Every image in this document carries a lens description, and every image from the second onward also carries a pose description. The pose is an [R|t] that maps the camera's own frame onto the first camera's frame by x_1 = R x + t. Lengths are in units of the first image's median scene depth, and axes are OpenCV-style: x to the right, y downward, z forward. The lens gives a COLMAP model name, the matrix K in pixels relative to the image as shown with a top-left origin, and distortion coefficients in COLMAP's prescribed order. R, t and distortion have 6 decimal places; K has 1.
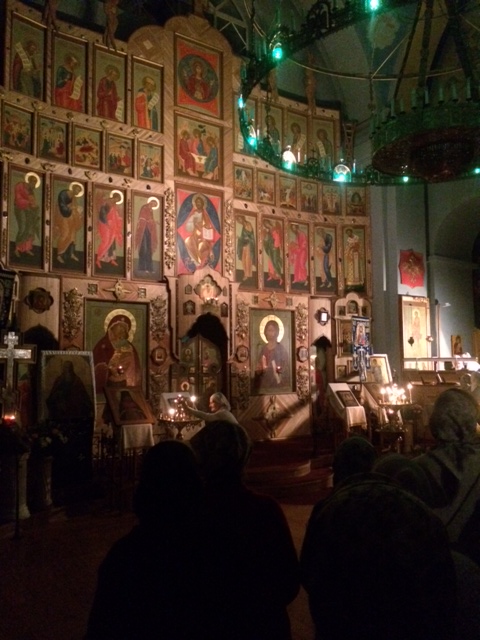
lens RADIAL K [[549.7, 0, 240.0], [0, 549.7, 320.0], [0, 0, 1]] dist [0.091463, -0.106515]
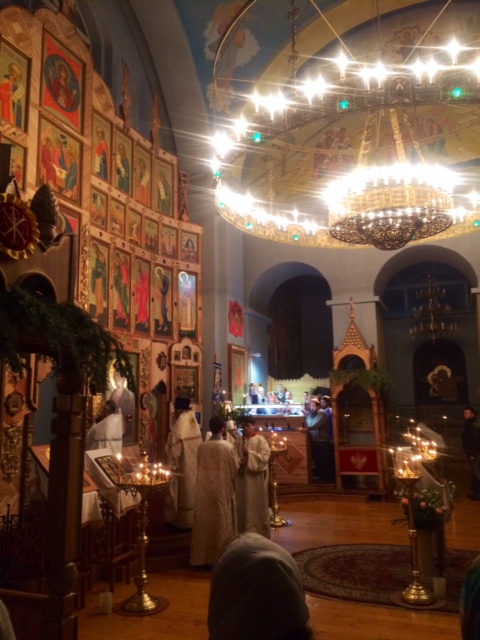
lens RADIAL K [[549.7, 0, 240.0], [0, 549.7, 320.0], [0, 0, 1]] dist [0.091463, -0.106515]
pose [[0.837515, 0.082872, 0.540093, -0.280022], [-0.039508, 0.995029, -0.091413, 0.005447], [-0.544984, 0.055222, 0.836626, 0.132230]]
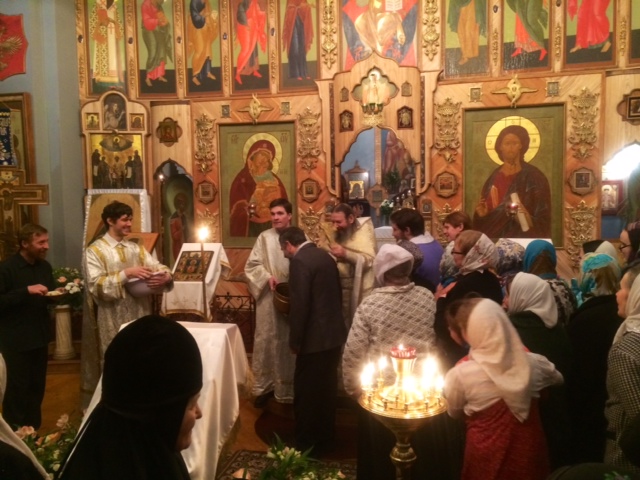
lens RADIAL K [[549.7, 0, 320.0], [0, 549.7, 240.0], [0, 0, 1]] dist [0.091463, -0.106515]
pose [[0.663397, 0.055232, -0.746226, 0.385096], [0.073164, 0.987706, 0.138148, 0.025267], [0.744682, -0.146244, 0.651200, 0.445177]]
